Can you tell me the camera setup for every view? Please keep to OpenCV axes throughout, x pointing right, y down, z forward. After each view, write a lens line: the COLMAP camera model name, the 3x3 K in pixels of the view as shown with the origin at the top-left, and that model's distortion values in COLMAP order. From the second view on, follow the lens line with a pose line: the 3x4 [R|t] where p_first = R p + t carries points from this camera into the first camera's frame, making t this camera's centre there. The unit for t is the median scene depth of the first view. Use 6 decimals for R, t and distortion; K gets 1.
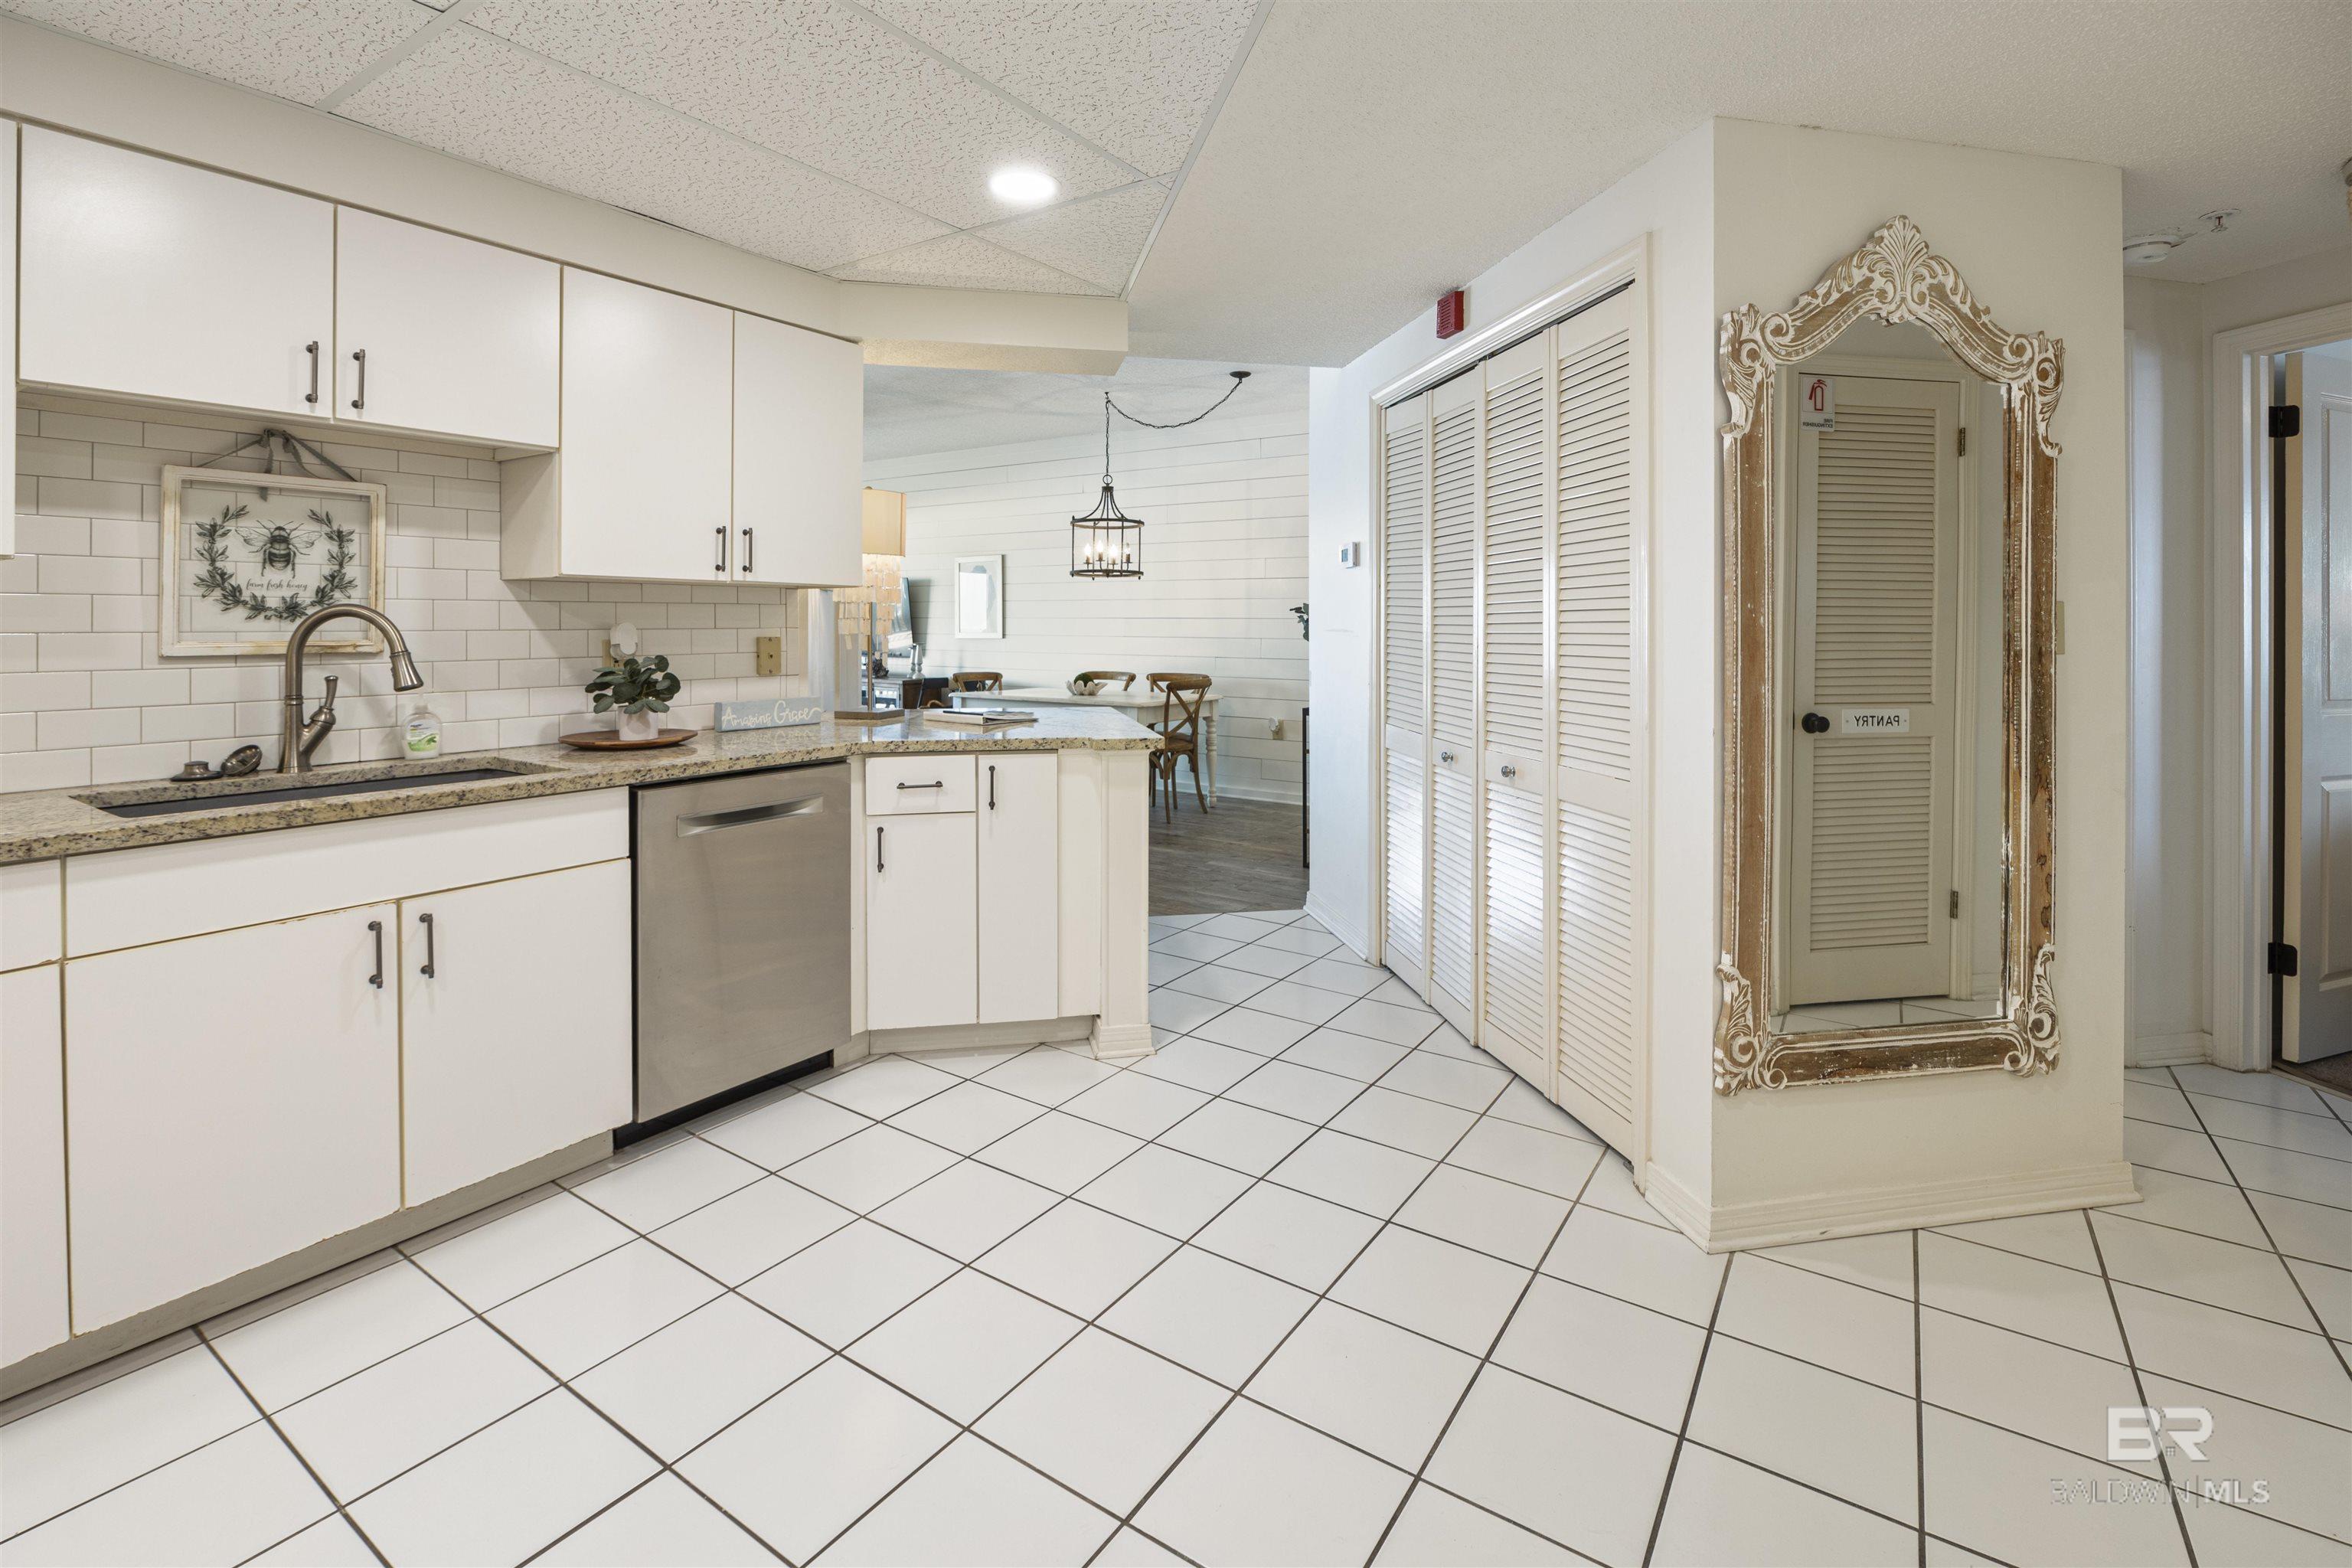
lens RADIAL K [[1065.8, 0, 1166.9], [0, 1065.8, 606.2], [0, 0, 1]] dist [-0.012691, 0.001011]
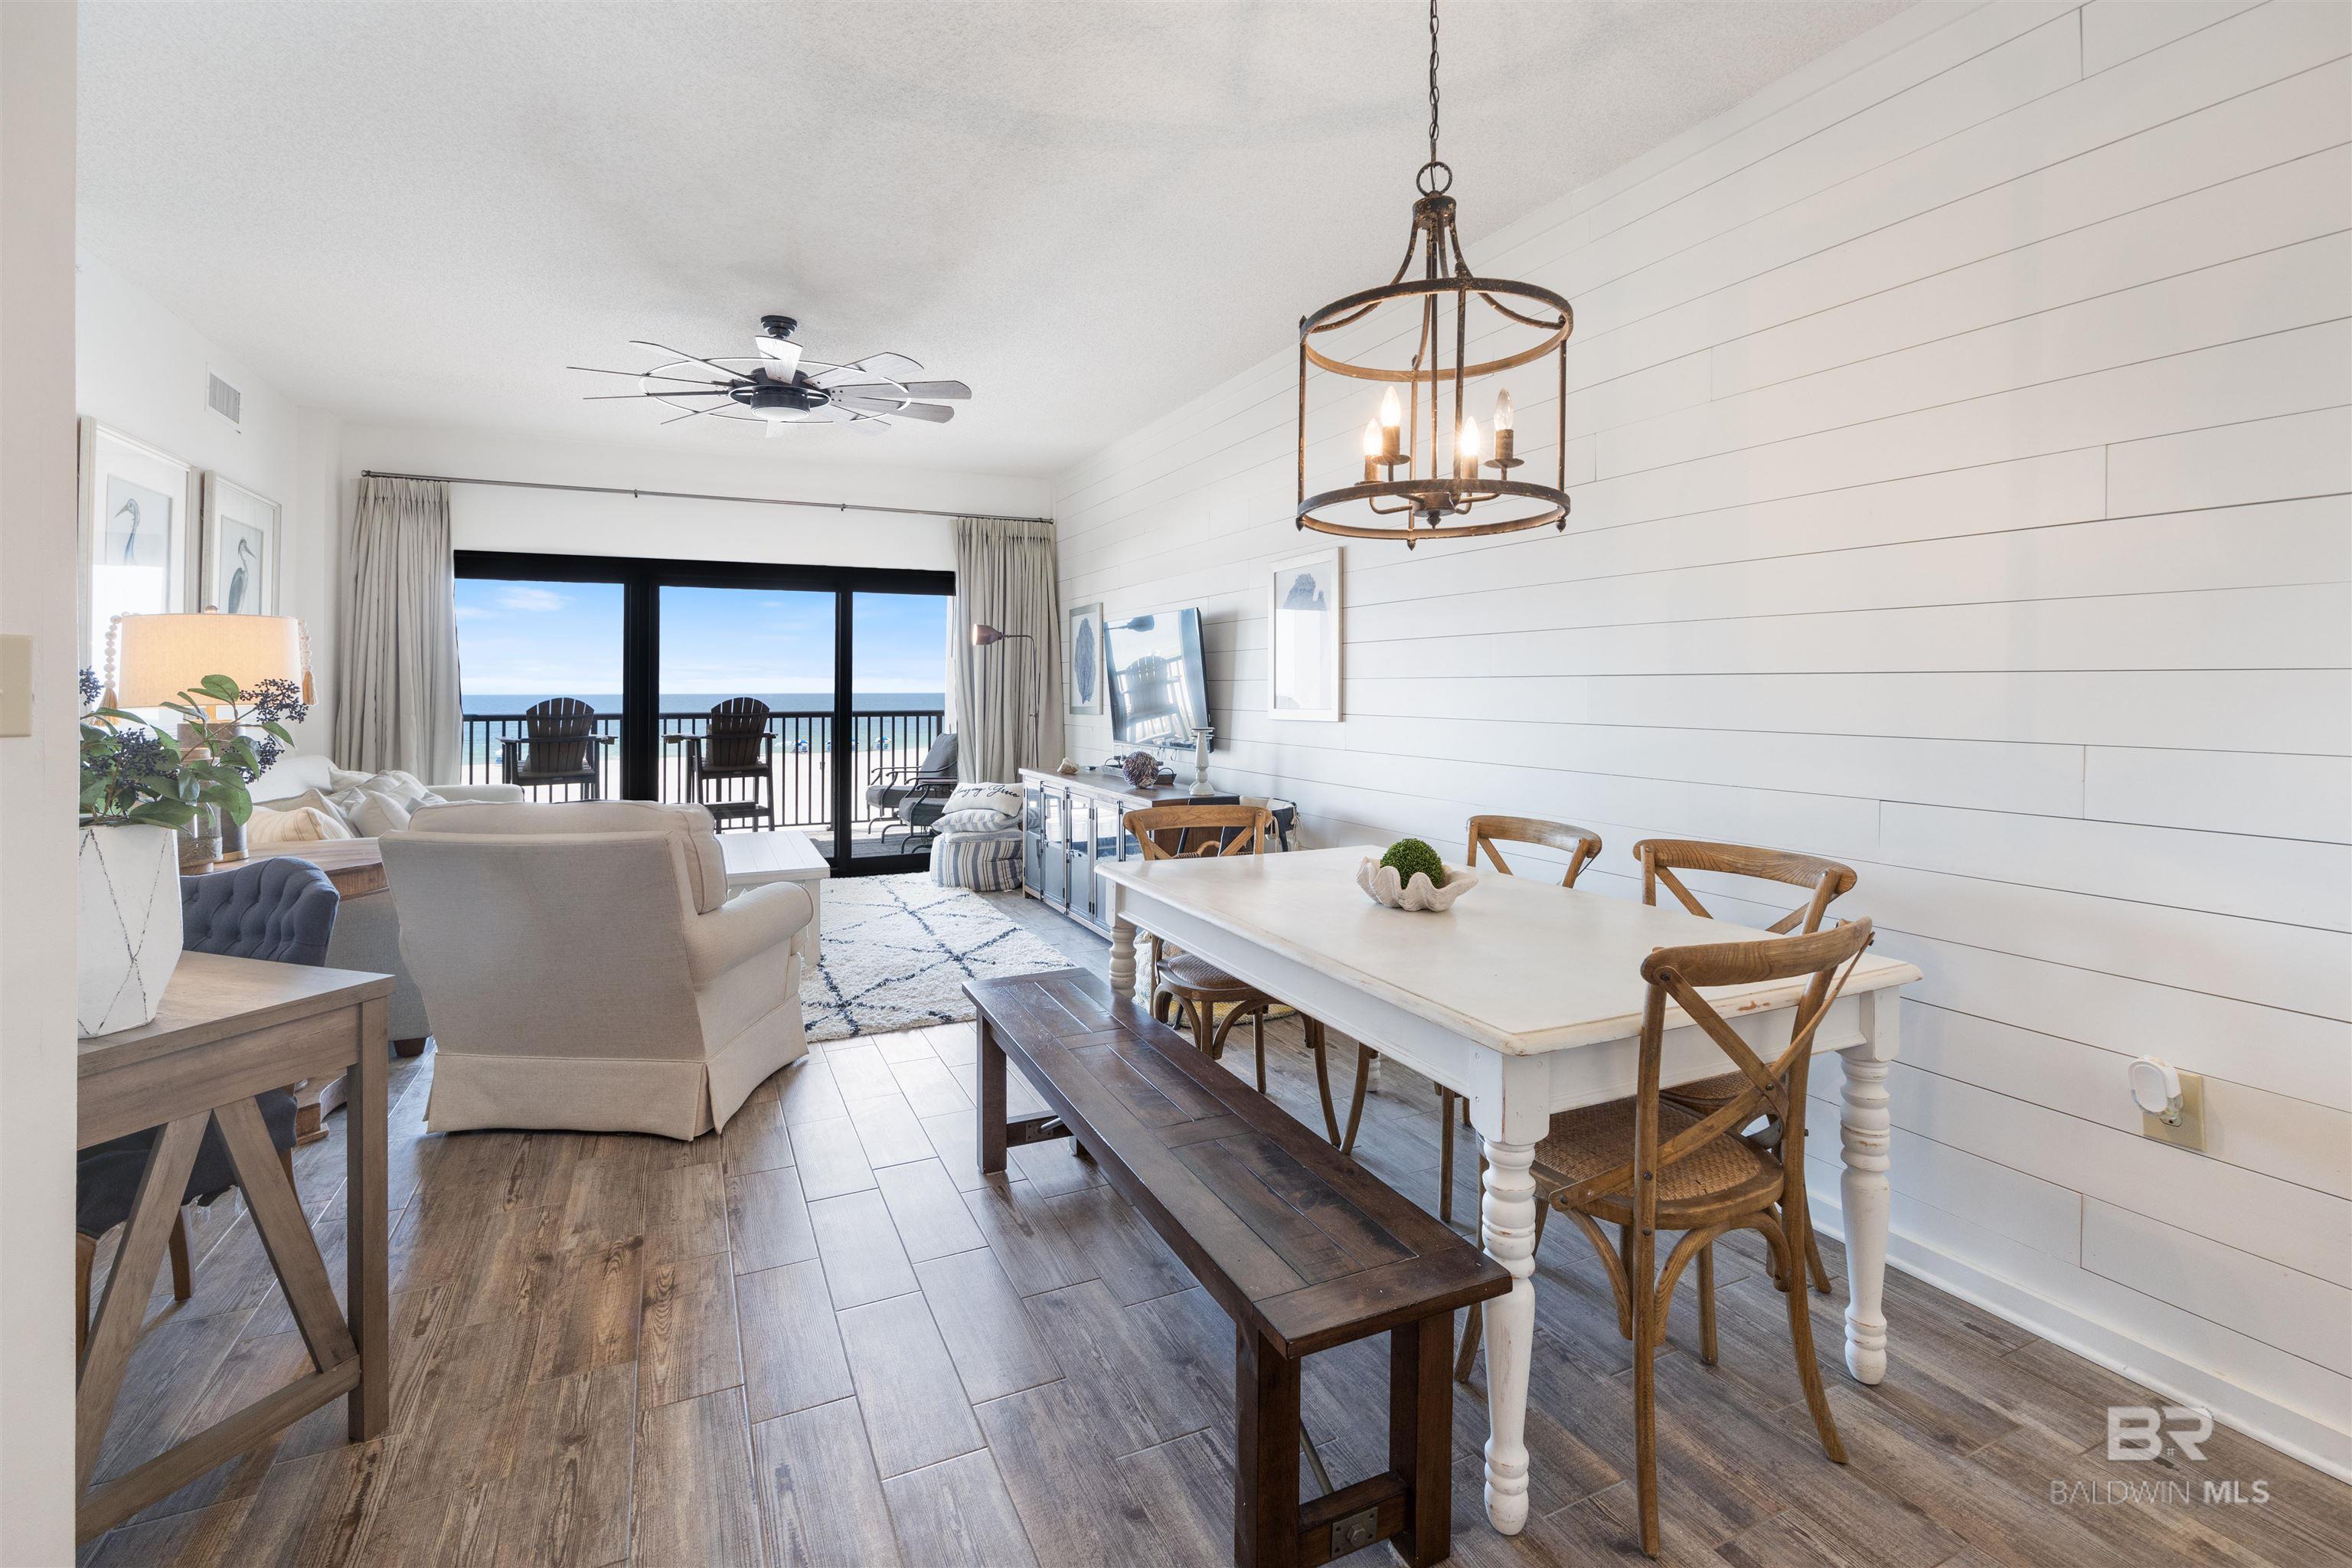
lens RADIAL K [[1065.8, 0, 1181.1], [0, 1065.8, 663.8], [0, 0, 1]] dist [-0.012691, 0.001011]
pose [[0.871117, -0.008315, -0.491005, 0.058742], [0.001011, 0.999885, -0.015139, 0.035825], [0.491075, 0.012691, 0.871025, 1.767250]]
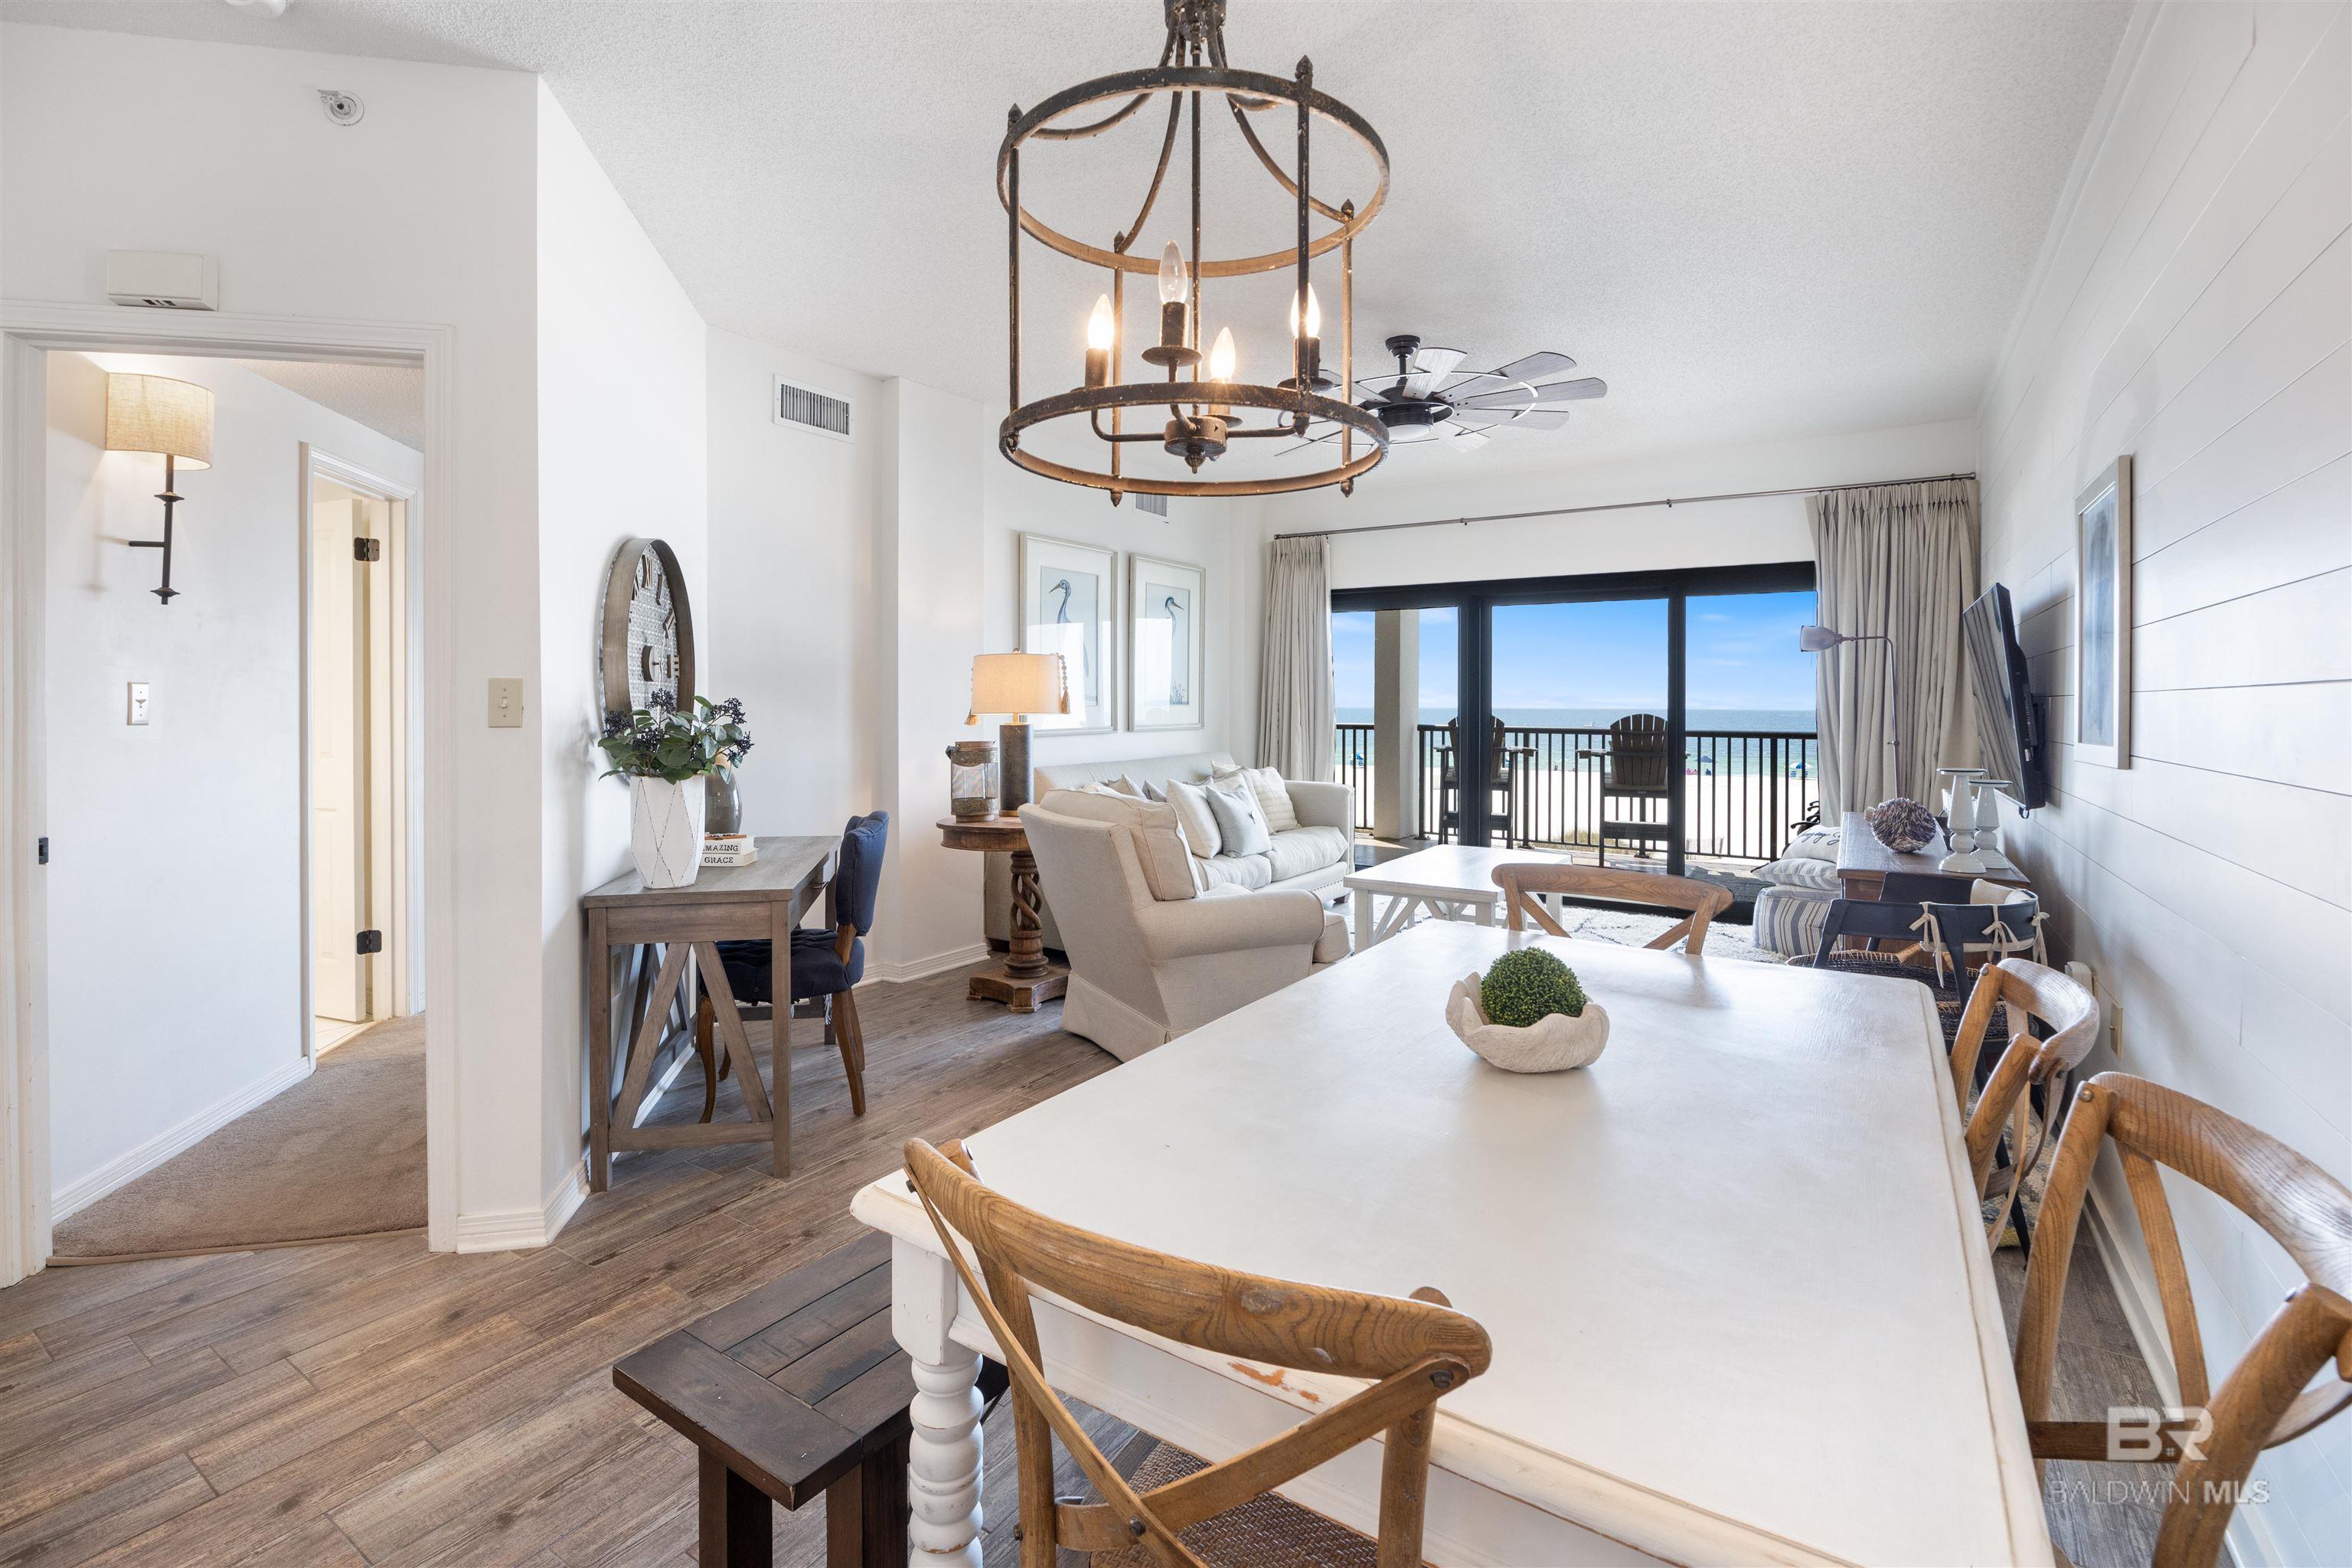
lens RADIAL K [[1065.8, 0, 1164.5], [0, 1065.8, 702.6], [0, 0, 1]] dist [-0.012691, 0.001011]
pose [[0.032674, 0.004049, -0.999458, 0.342012], [0.001818, 0.999990, 0.004110, 0.037910], [0.999464, -0.001951, 0.032666, 2.439332]]
